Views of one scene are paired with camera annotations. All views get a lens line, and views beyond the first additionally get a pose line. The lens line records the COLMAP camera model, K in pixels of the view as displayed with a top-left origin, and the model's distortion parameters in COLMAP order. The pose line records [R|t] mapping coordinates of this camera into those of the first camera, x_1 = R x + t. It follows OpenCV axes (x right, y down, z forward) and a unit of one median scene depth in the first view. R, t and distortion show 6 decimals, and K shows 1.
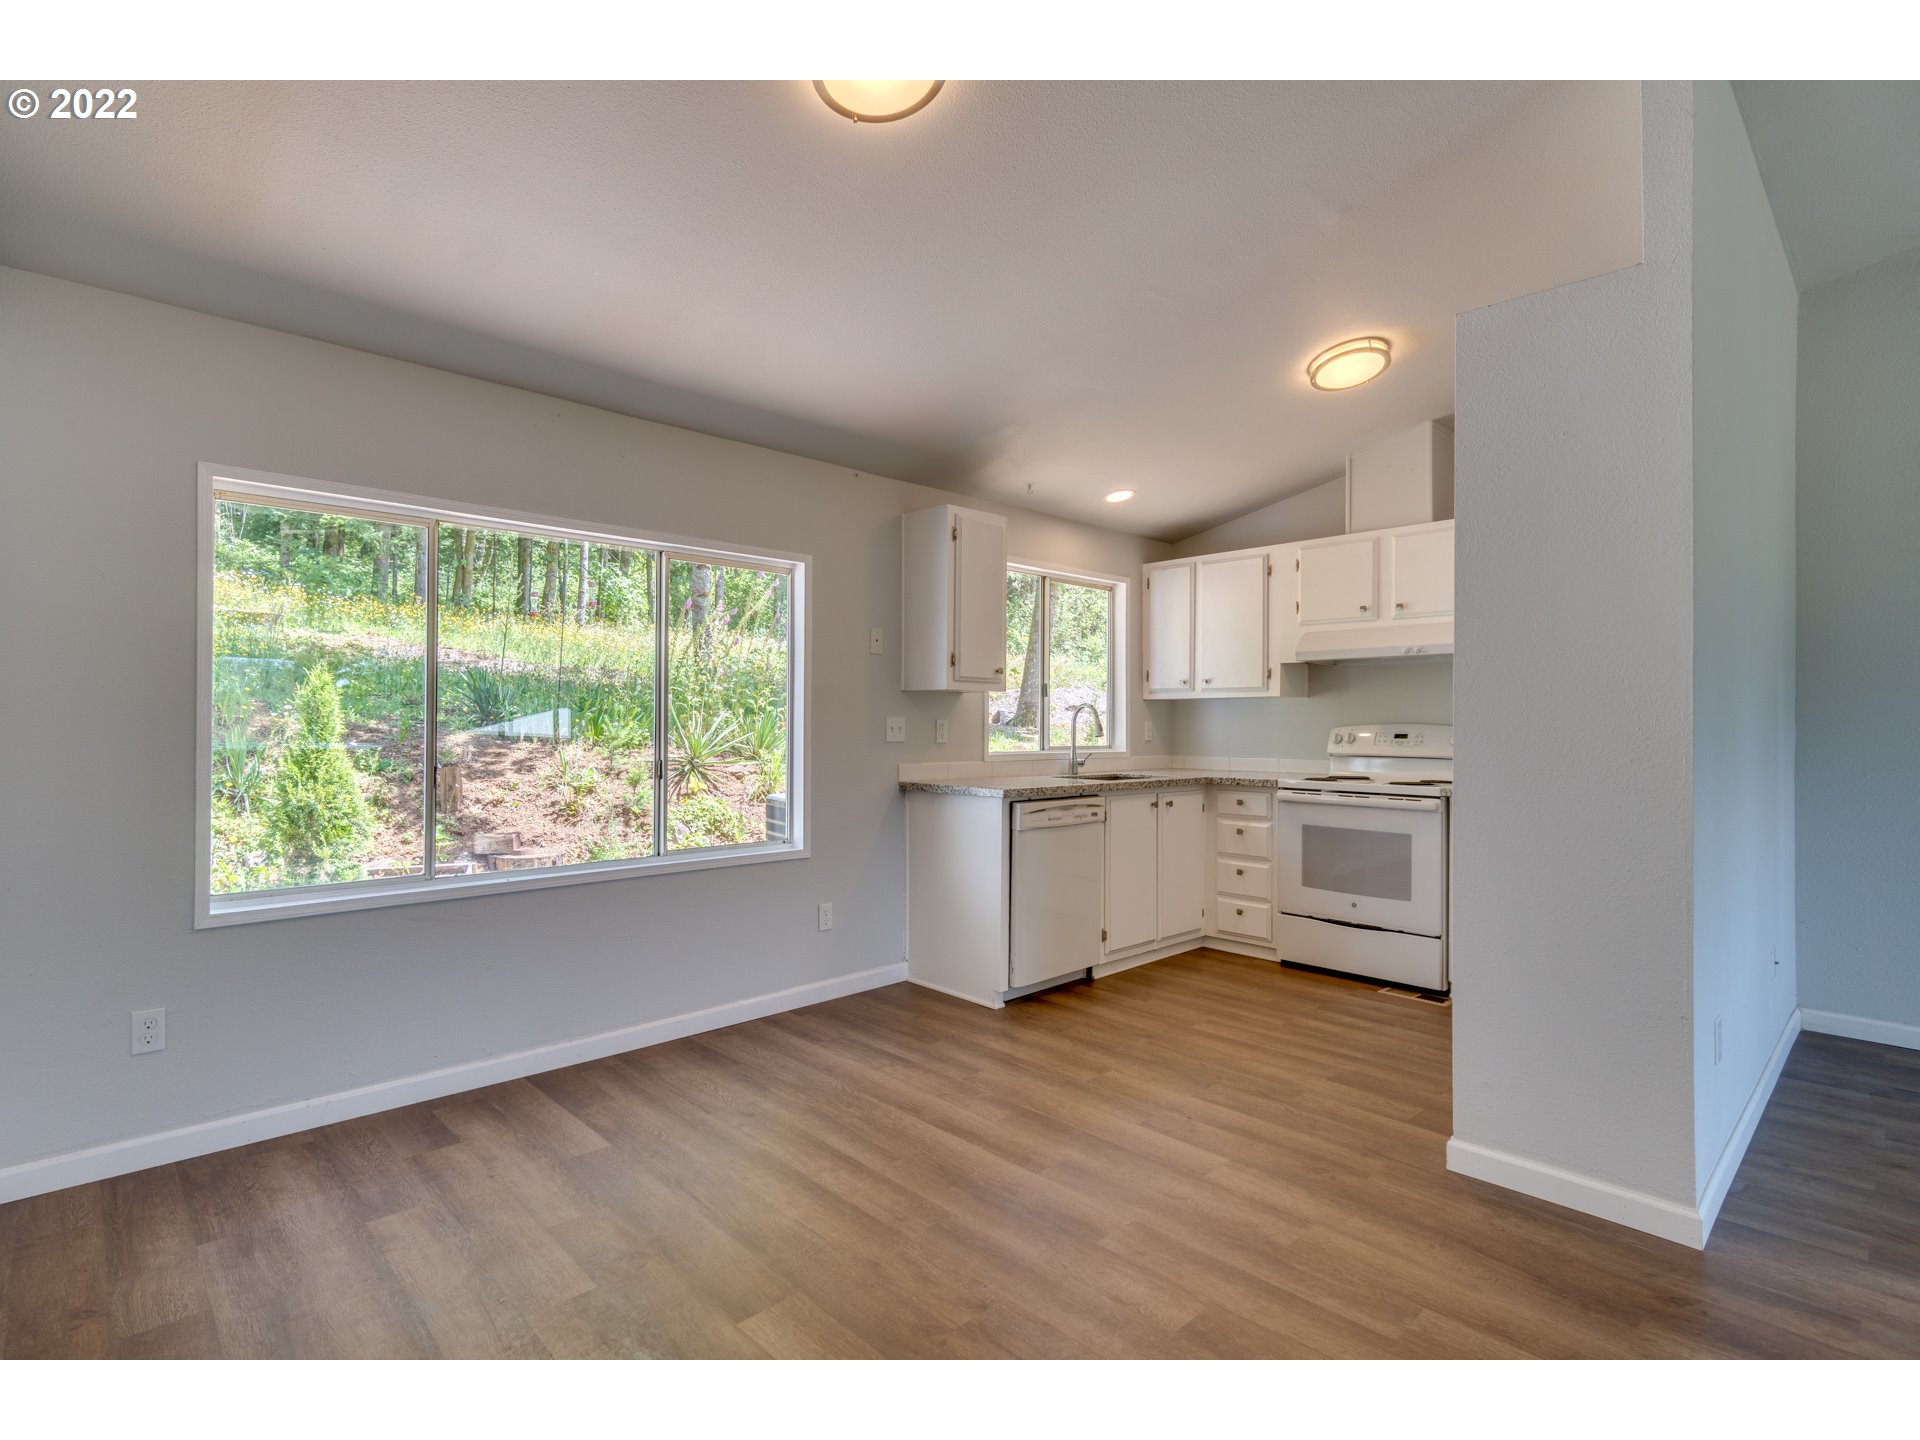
lens RADIAL K [[943.0, 0, 943.8], [0, 943.0, 716.1], [0, 0, 1]] dist [0.000516, -0.001879]
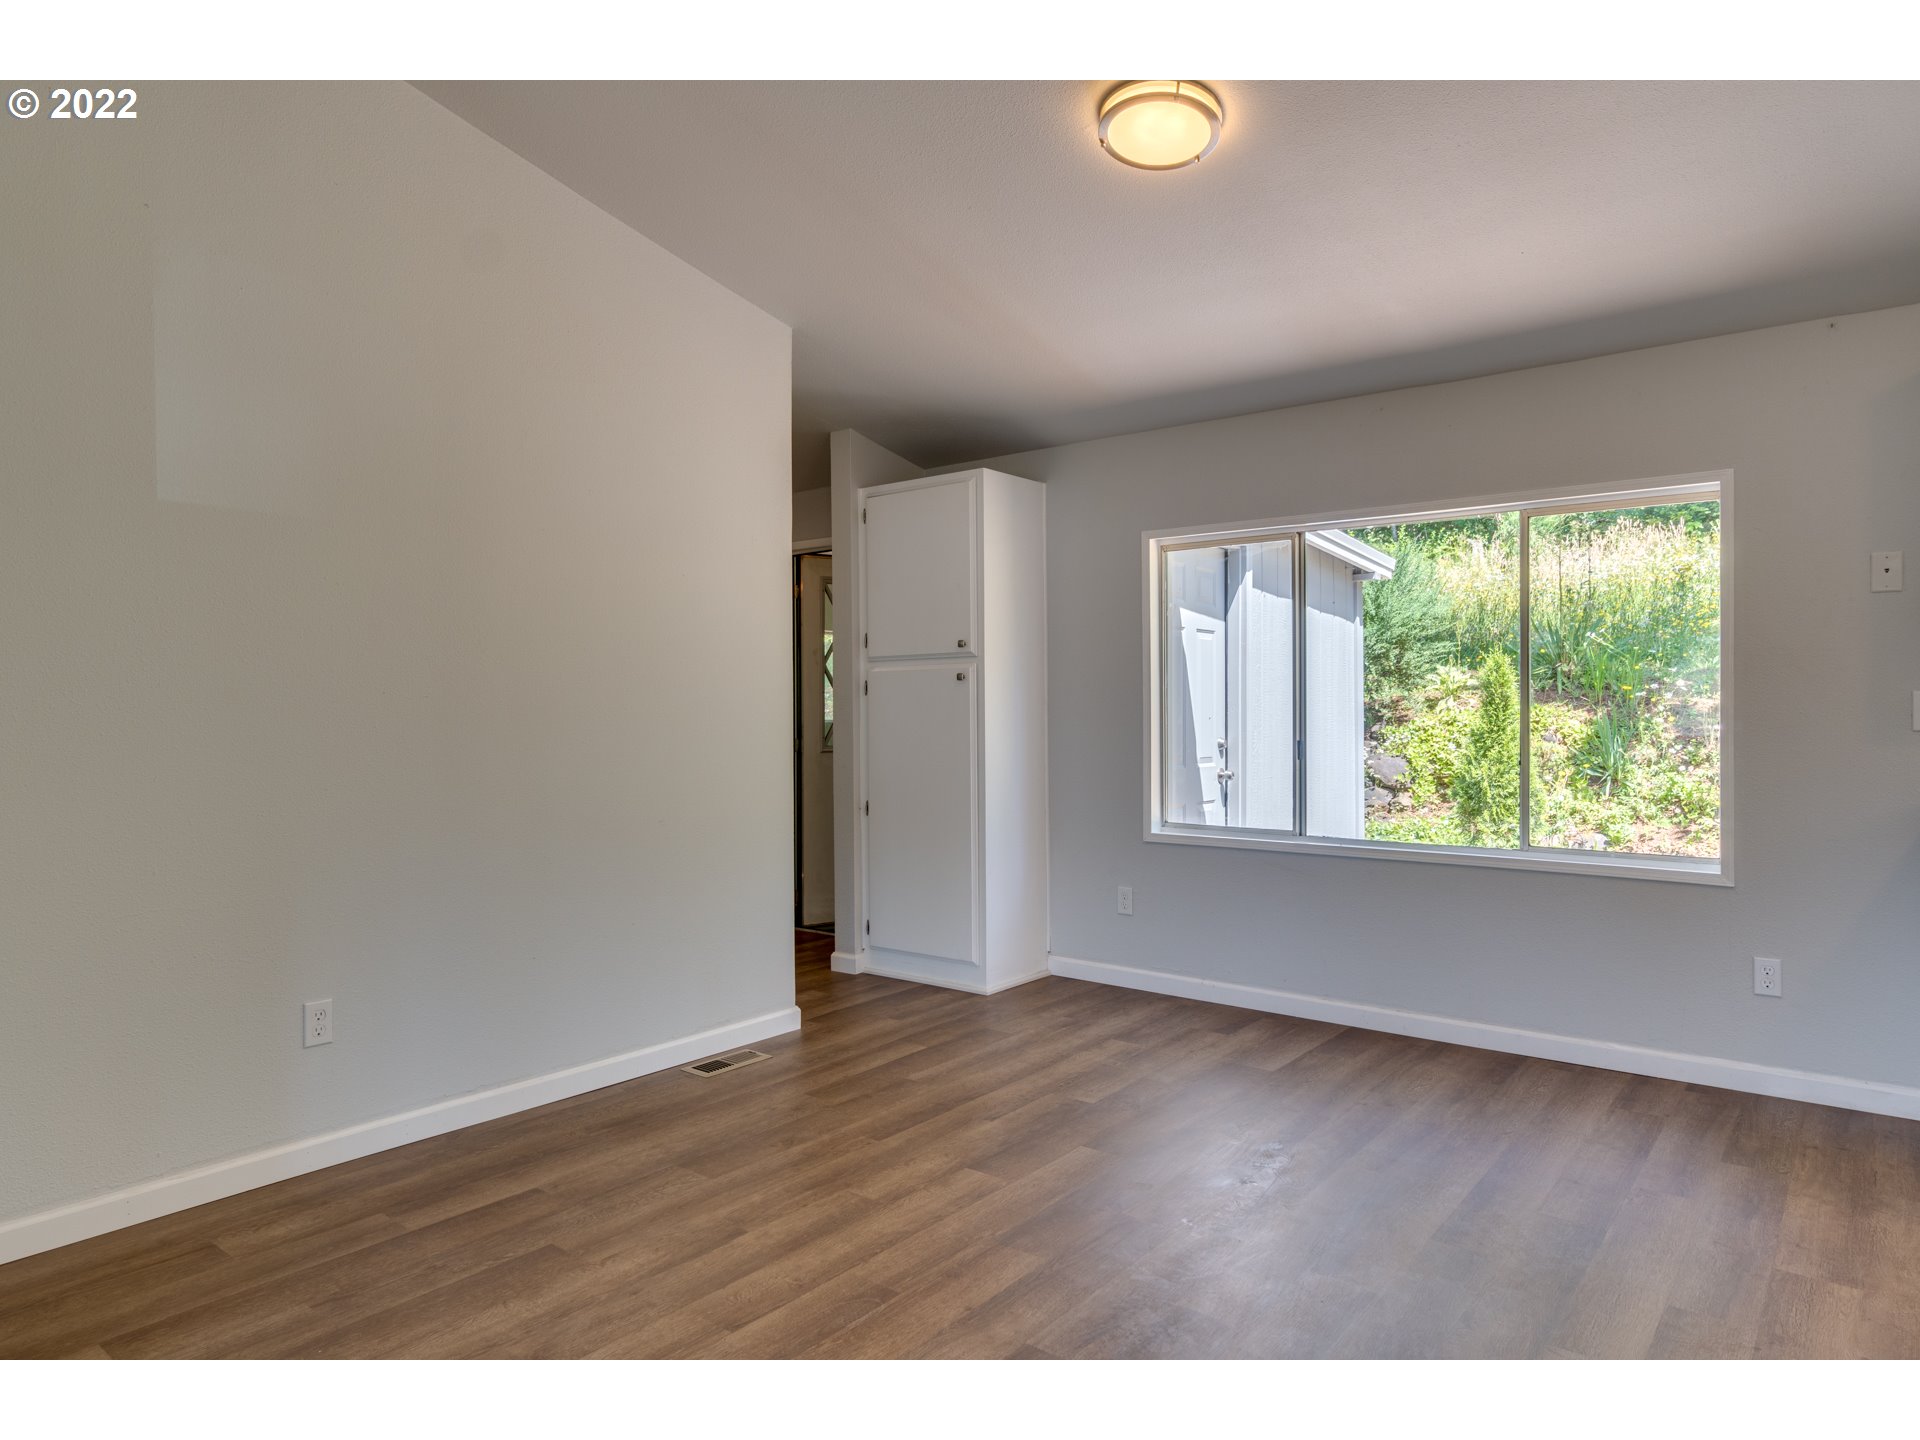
lens RADIAL K [[1176.1, 0, 930.1], [0, 1176.1, 738.9], [0, 0, 1]] dist [-0.006366, 0.001869]
pose [[0.125108, 0.025432, -0.991817, 0.632825], [0.012273, 0.999555, 0.027179, 0.002365], [0.992067, -0.015572, 0.124740, 0.256809]]
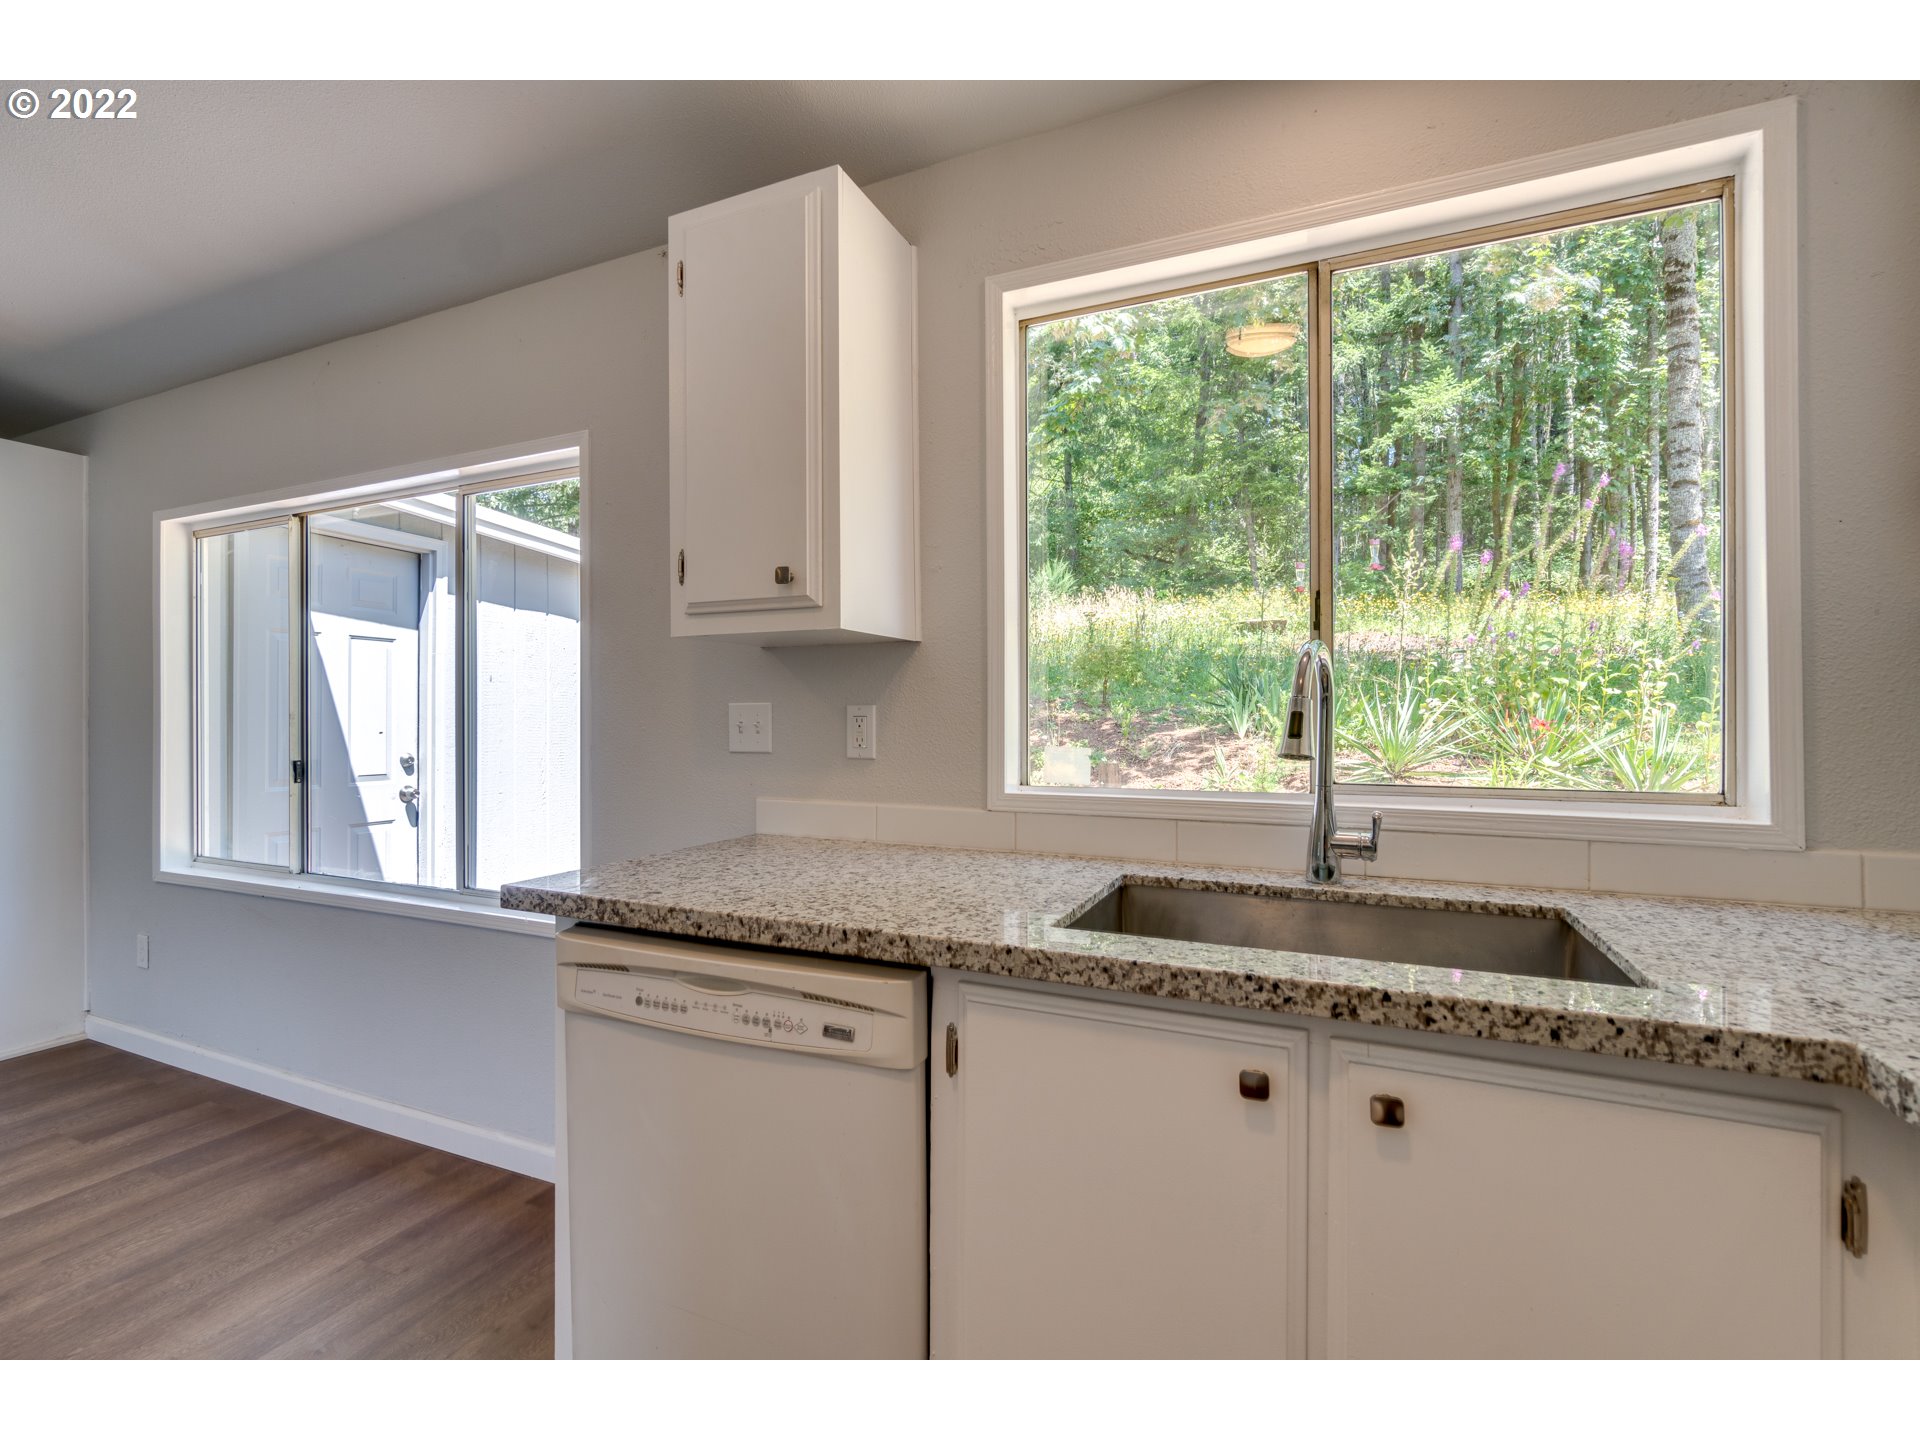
lens RADIAL K [[877.8, 0, 933.8], [0, 877.8, 715.9], [0, 0, 1]] dist [-0.013027, 0.002524]
pose [[0.372684, -0.004774, -0.927946, 0.417639], [0.010942, 0.999940, -0.000749, 0.010169], [0.927894, -0.009874, 0.372714, 0.937859]]
